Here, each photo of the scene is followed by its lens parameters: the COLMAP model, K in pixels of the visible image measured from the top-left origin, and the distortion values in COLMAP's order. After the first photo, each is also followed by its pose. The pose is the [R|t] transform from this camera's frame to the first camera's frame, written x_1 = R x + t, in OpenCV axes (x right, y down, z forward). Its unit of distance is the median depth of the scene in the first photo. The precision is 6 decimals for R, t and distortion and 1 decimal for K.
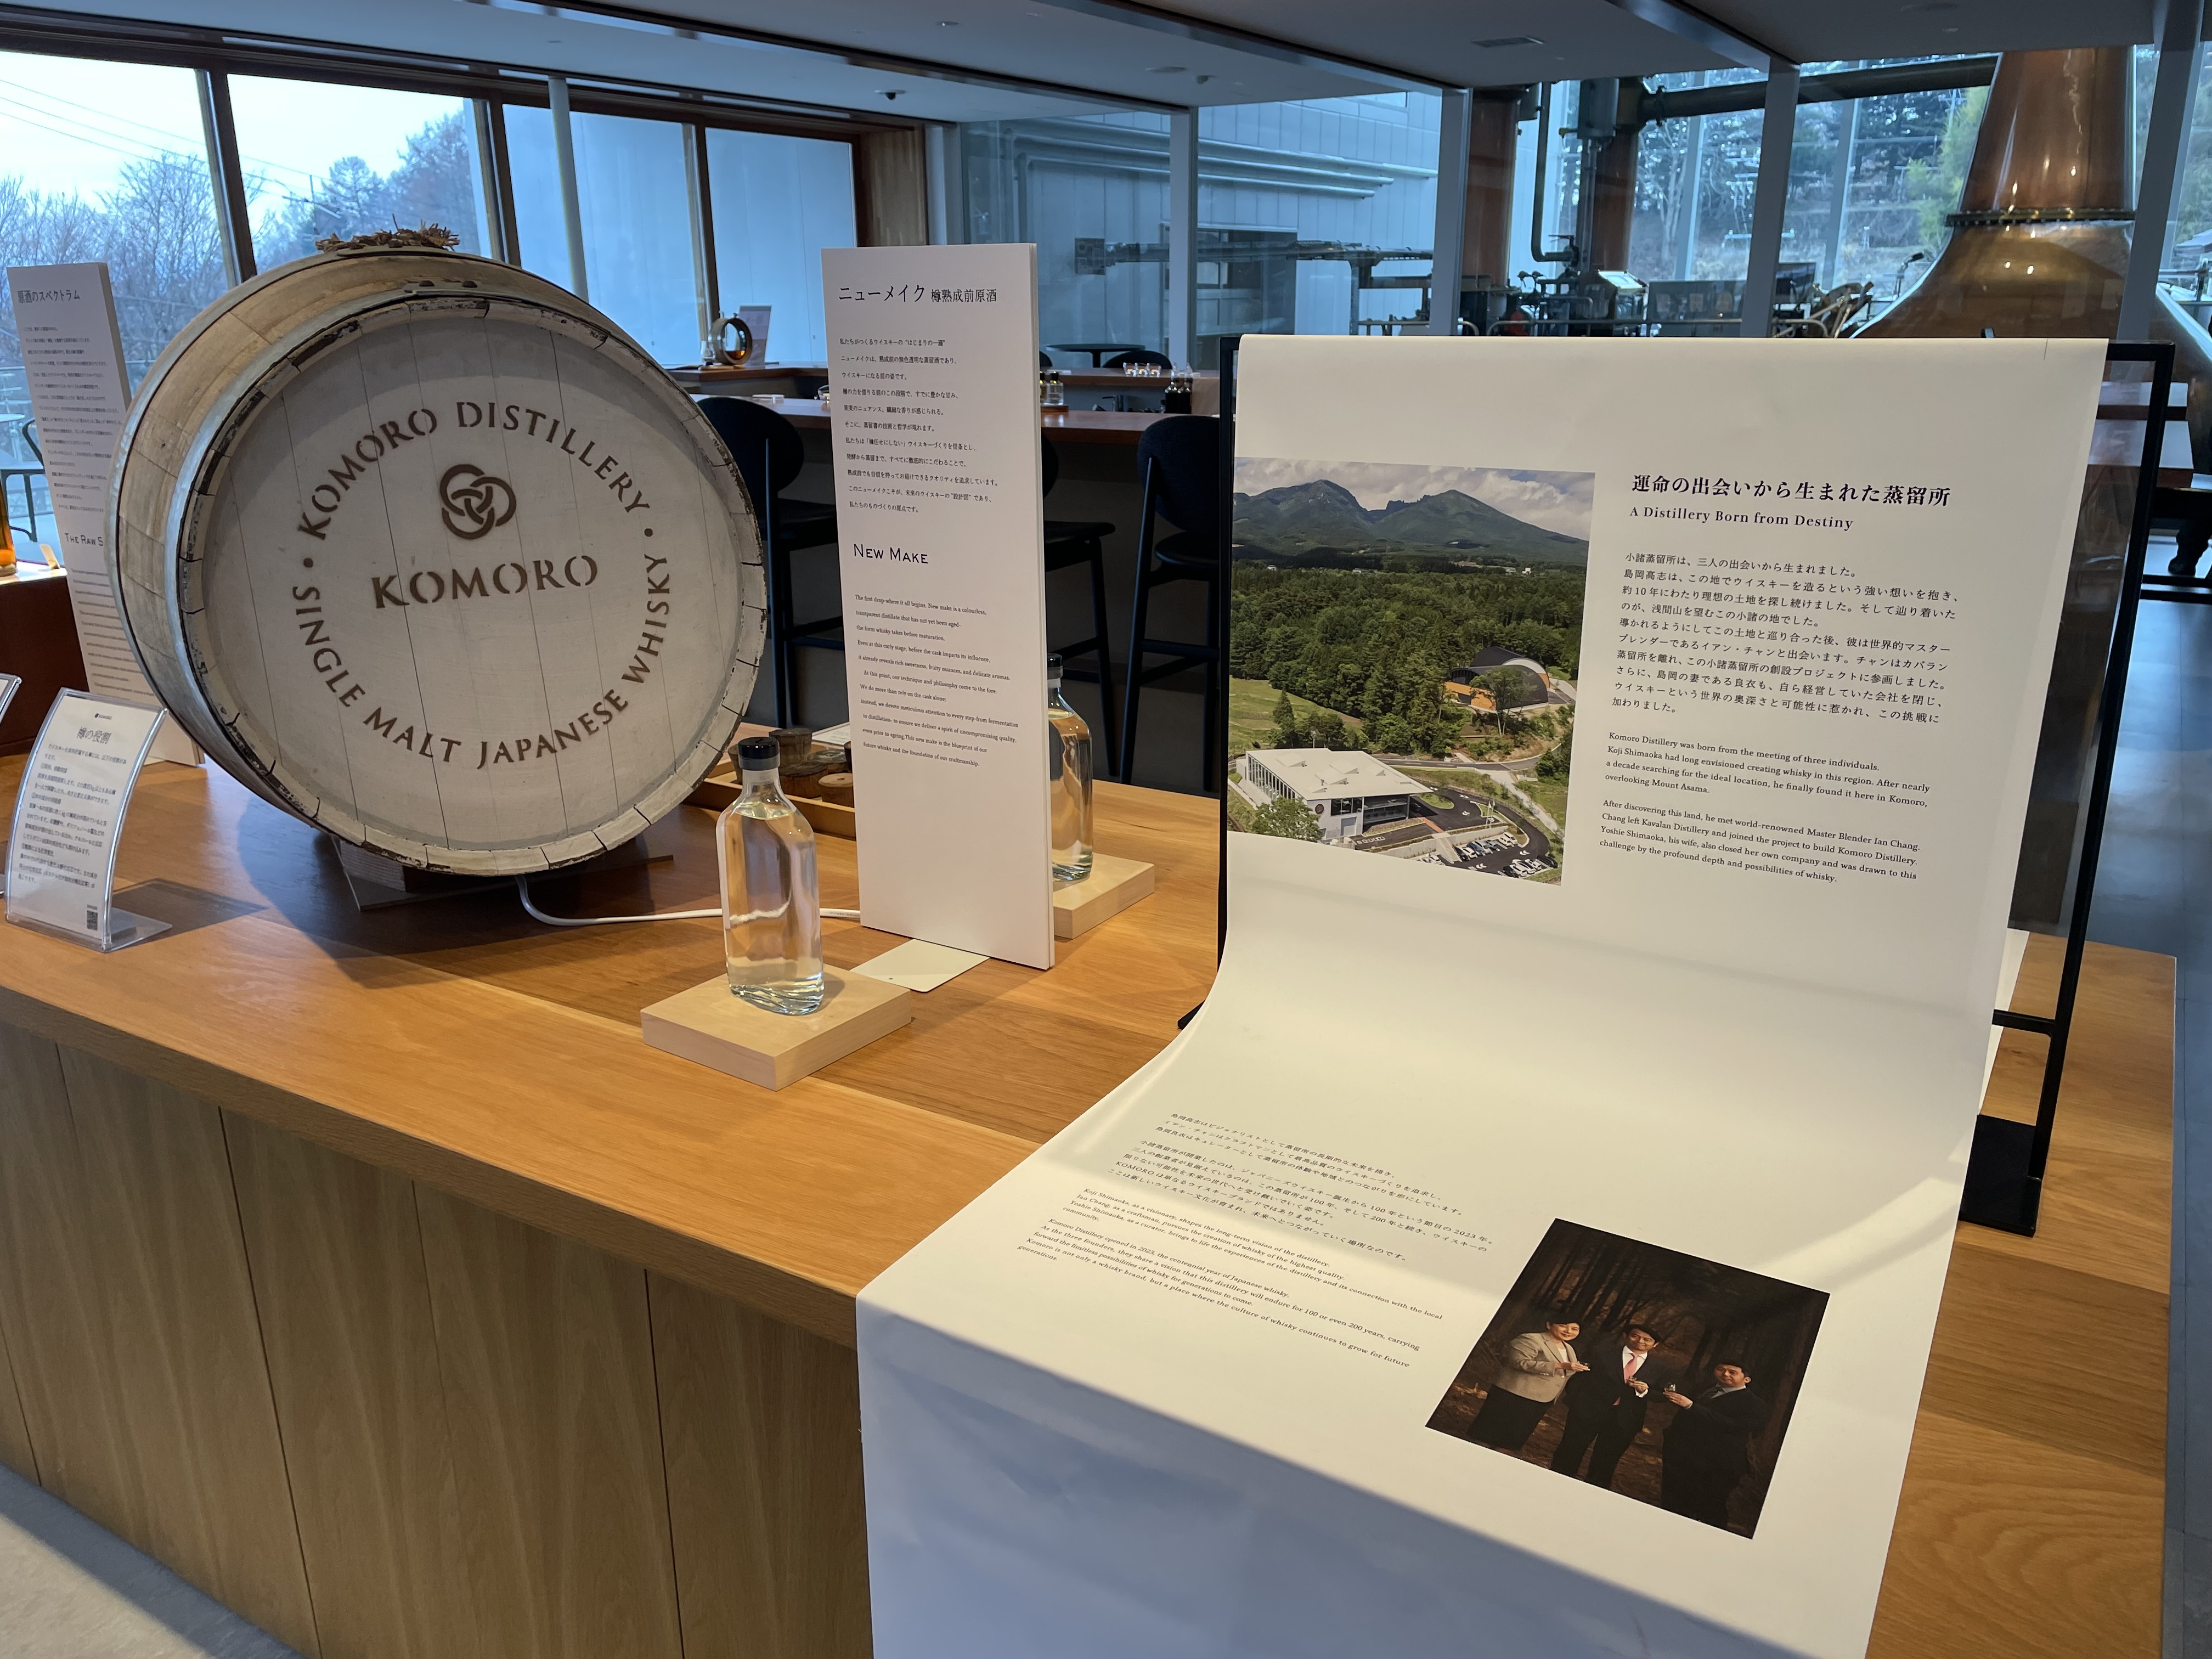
lens RADIAL K [[1669.0, 0, 1099.9], [0, 1669.0, 826.4], [0, 0, 1]] dist [0.089192, -0.128030]
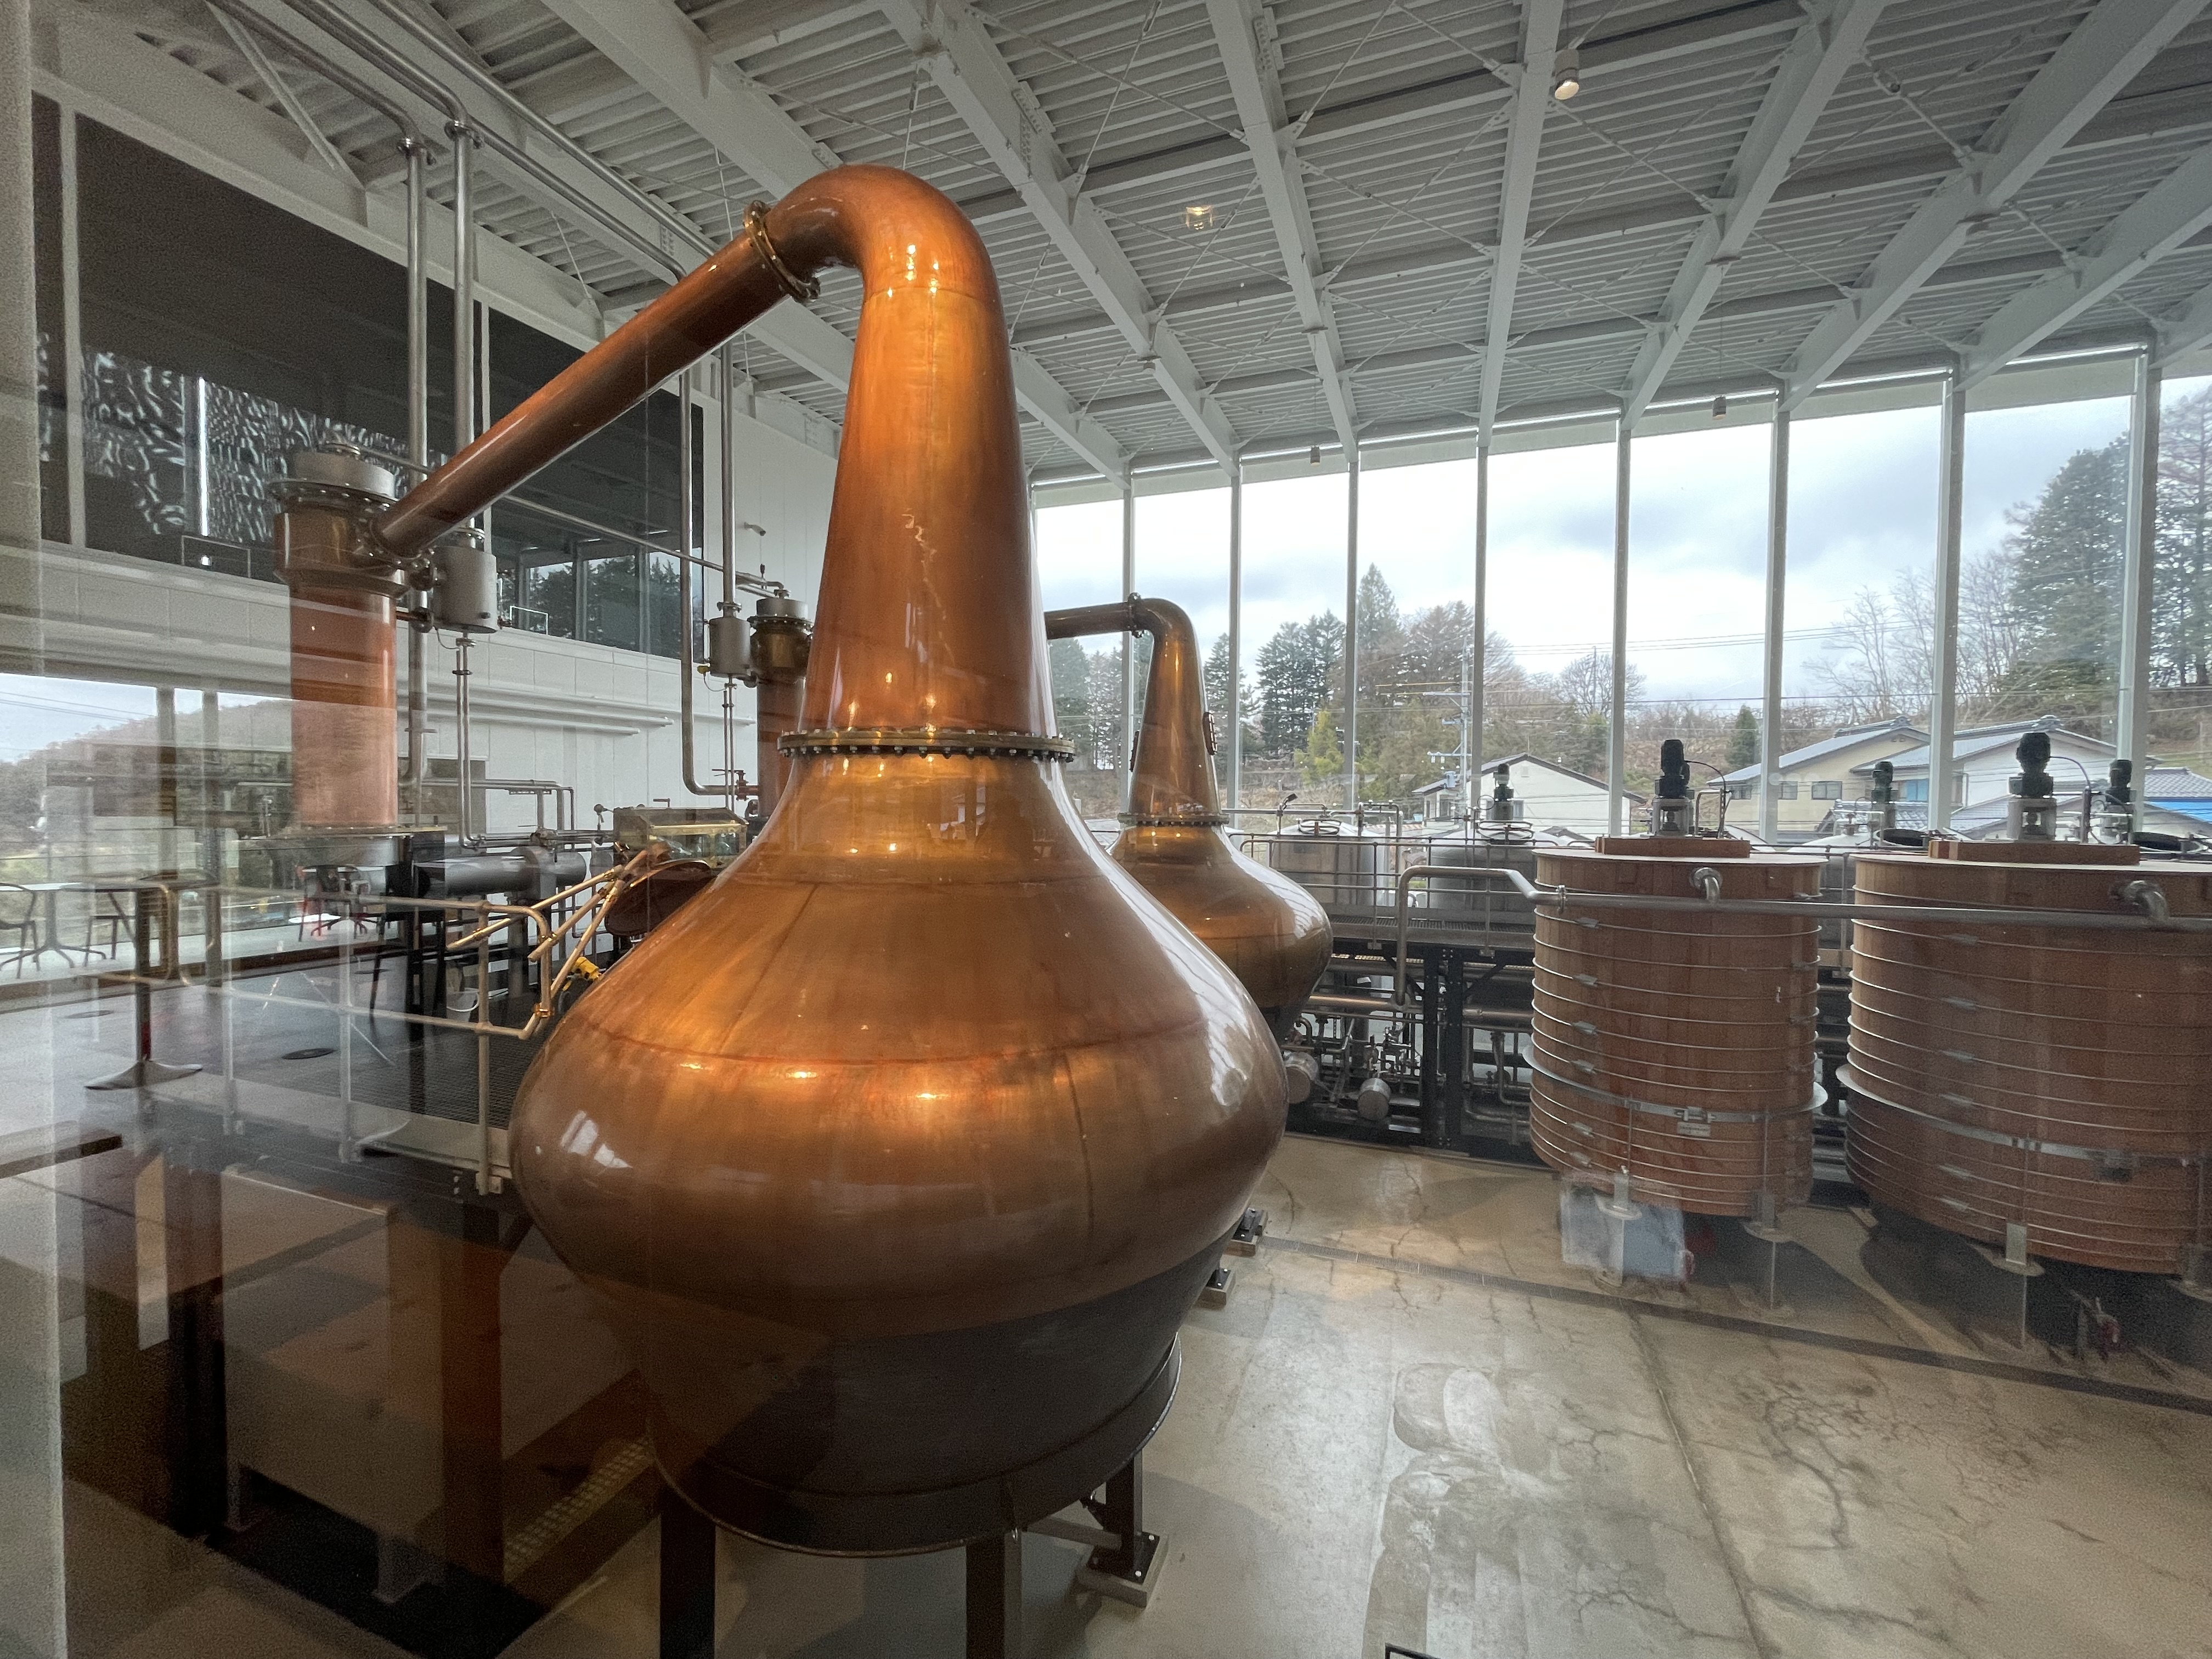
lens RADIAL K [[887.3, 0, 1107.8], [0, 887.3, 830.2], [0, 0, 1]] dist [-0.005684, -0.000203]
pose [[0.982351, 0.008770, 0.186841, 0.453388], [0.042926, 0.961669, -0.270832, -0.191781], [-0.182054, 0.274072, 0.944320, 0.553854]]
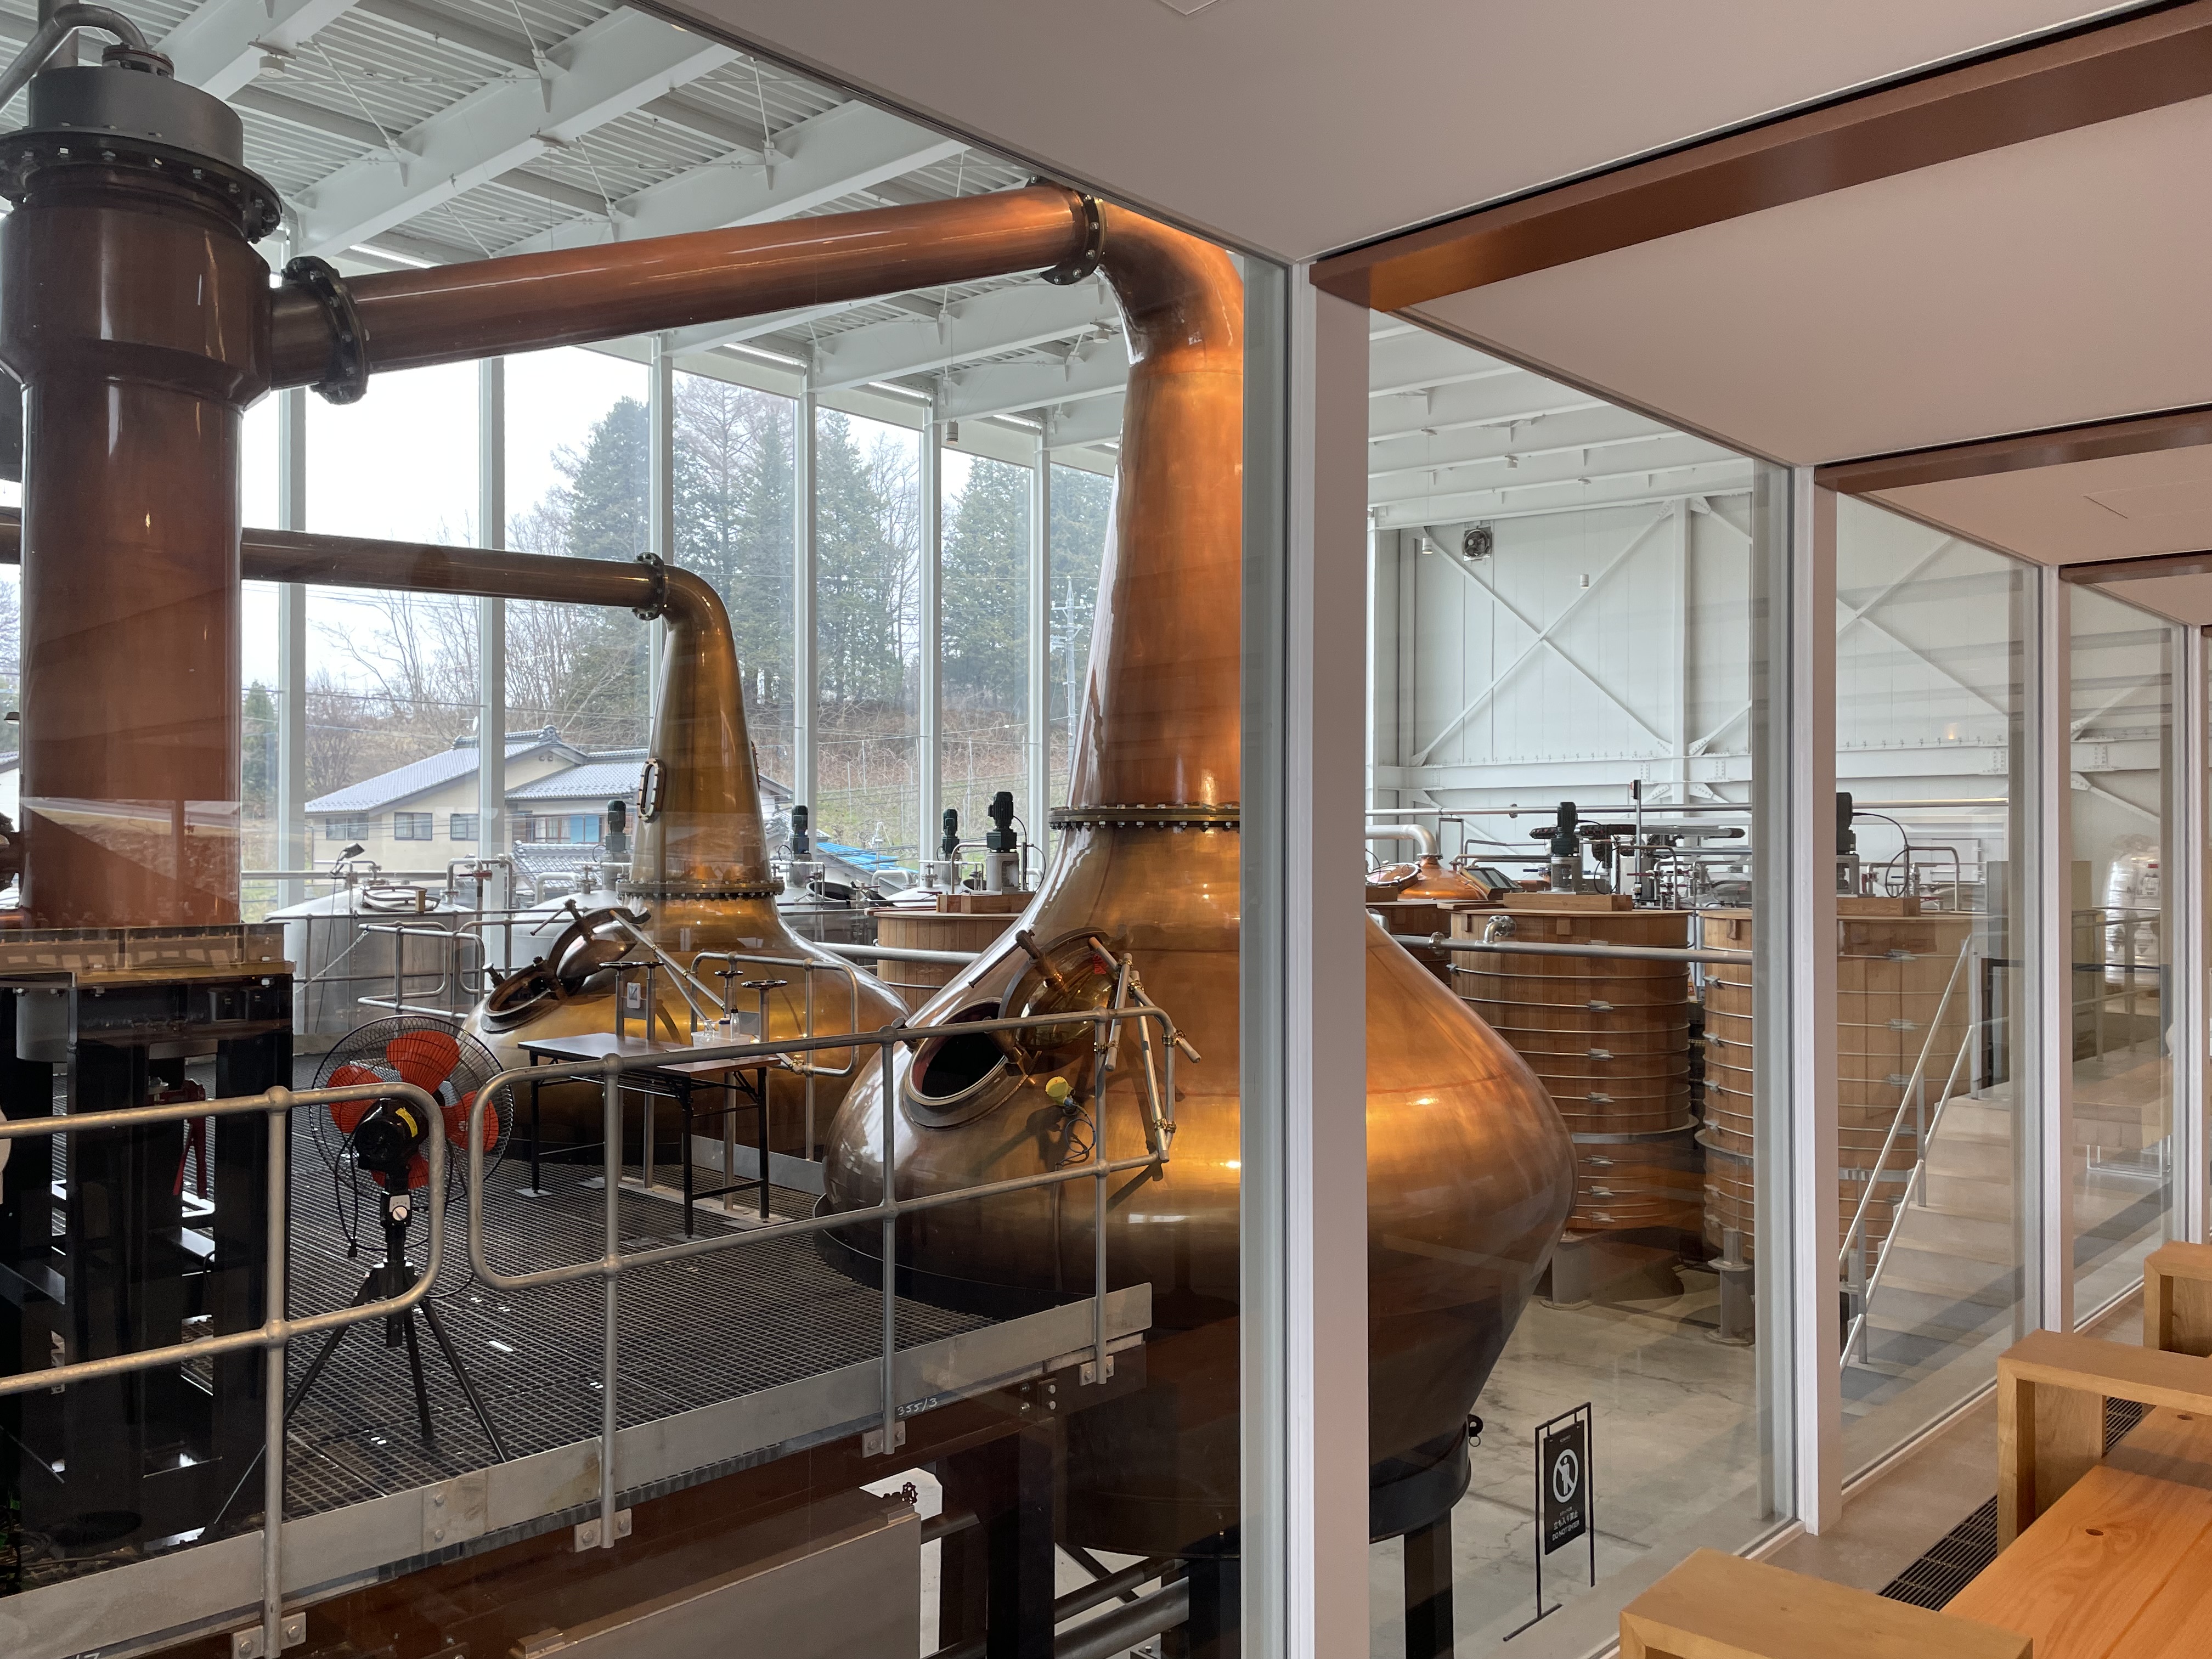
lens RADIAL K [[1654.0, 0, 1086.3], [0, 1654.0, 842.9], [0, 0, 1]] dist [0.099776, -0.124011]
pose [[0.234255, 0.012098, 0.972100, -0.032497], [0.294267, 0.952133, -0.082762, -0.252660], [-0.926570, 0.305444, 0.219482, 0.734594]]
